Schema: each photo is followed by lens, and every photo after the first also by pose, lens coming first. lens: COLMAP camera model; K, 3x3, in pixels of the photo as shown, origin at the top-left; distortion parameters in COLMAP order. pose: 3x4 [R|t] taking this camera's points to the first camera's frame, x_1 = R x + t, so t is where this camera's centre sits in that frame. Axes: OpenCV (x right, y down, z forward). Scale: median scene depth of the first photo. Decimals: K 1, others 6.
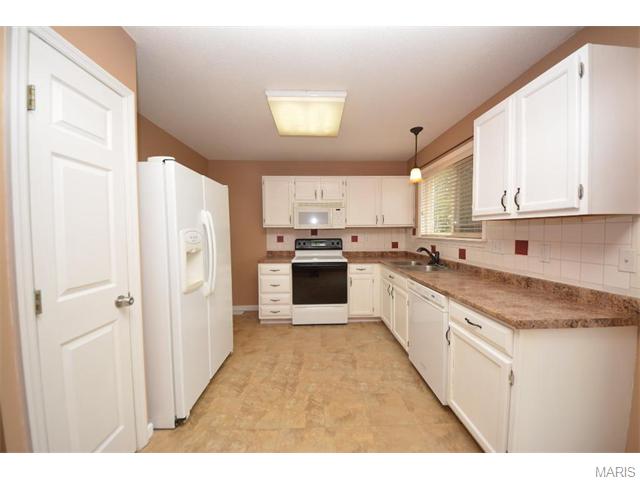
lens RADIAL K [[227.6, 0, 319.1], [0, 227.6, 239.3], [0, 0, 1]] dist [0.000861, -0.007433]
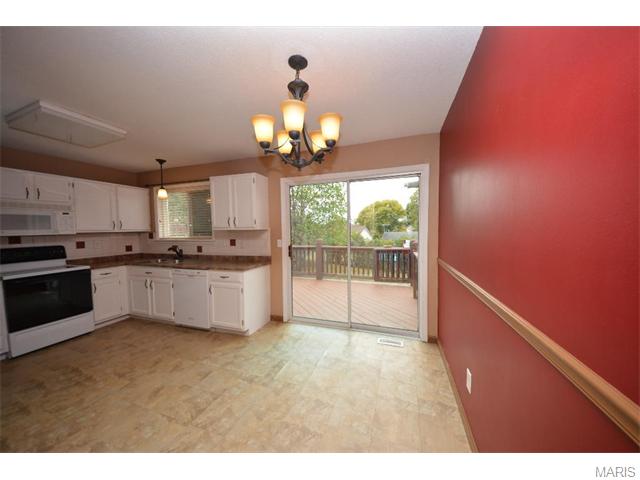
lens RADIAL K [[232.4, 0, 325.3], [0, 232.4, 240.2], [0, 0, 1]] dist [0.000412, -0.008201]
pose [[0.344378, -0.045695, 0.937719, -0.626381], [0.045297, 0.998460, 0.032019, -0.010546], [-0.937738, 0.031449, 0.345917, -0.416138]]
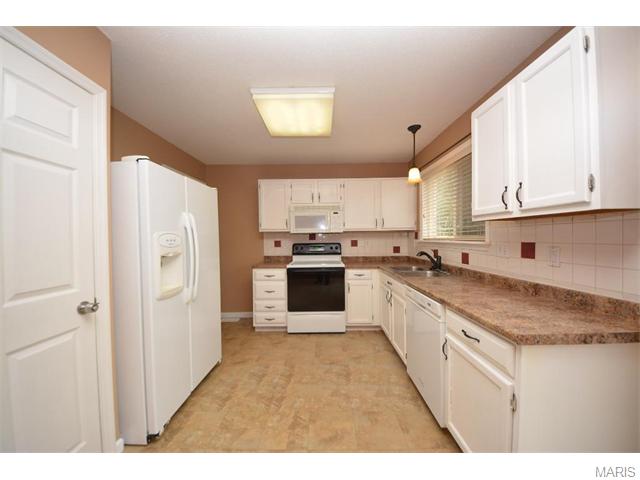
lens RADIAL K [[227.6, 0, 319.1], [0, 227.6, 239.3], [0, 0, 1]] dist [0.000861, -0.007433]
pose [[0.999270, -0.004235, -0.037976, 0.074372], [0.003224, 0.999640, -0.026637, 0.010391], [0.038075, 0.026495, 0.998924, 0.053340]]
